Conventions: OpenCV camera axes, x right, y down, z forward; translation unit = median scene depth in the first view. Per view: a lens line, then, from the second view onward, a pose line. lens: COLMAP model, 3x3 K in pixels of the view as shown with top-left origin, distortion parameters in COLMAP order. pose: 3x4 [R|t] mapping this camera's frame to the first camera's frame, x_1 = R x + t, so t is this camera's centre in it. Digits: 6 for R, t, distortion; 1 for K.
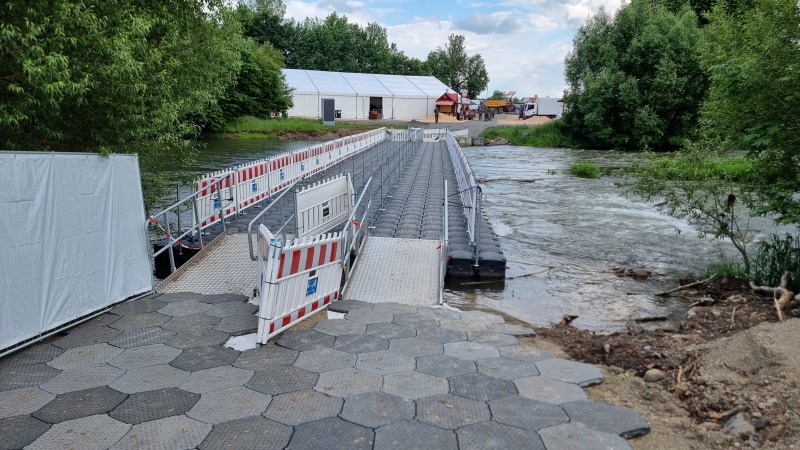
lens RADIAL K [[529.3, 0, 377.4], [0, 529.3, 225.9], [0, 0, 1]] dist [0.052220, -0.002174]
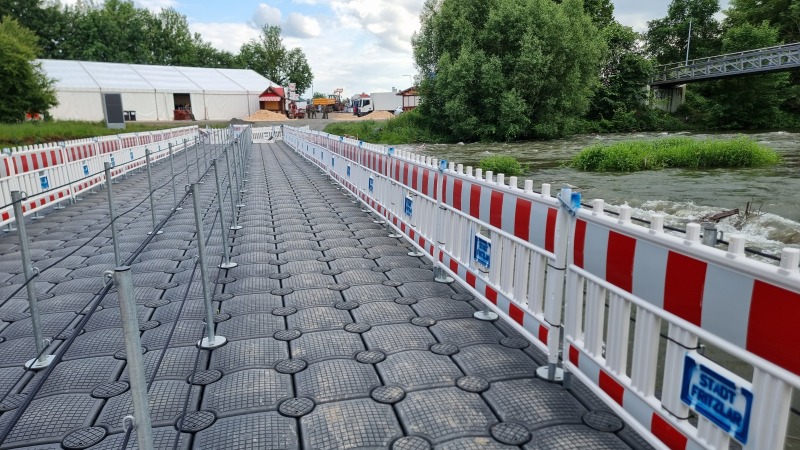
lens RADIAL K [[529.3, 0, 377.4], [0, 529.3, 225.9], [0, 0, 1]] dist [0.052220, -0.002174]
pose [[0.943514, -0.097585, 0.316636, 0.001715], [0.101382, 0.994837, 0.004502, -0.018434], [-0.315441, 0.027853, 0.948536, 0.155288]]
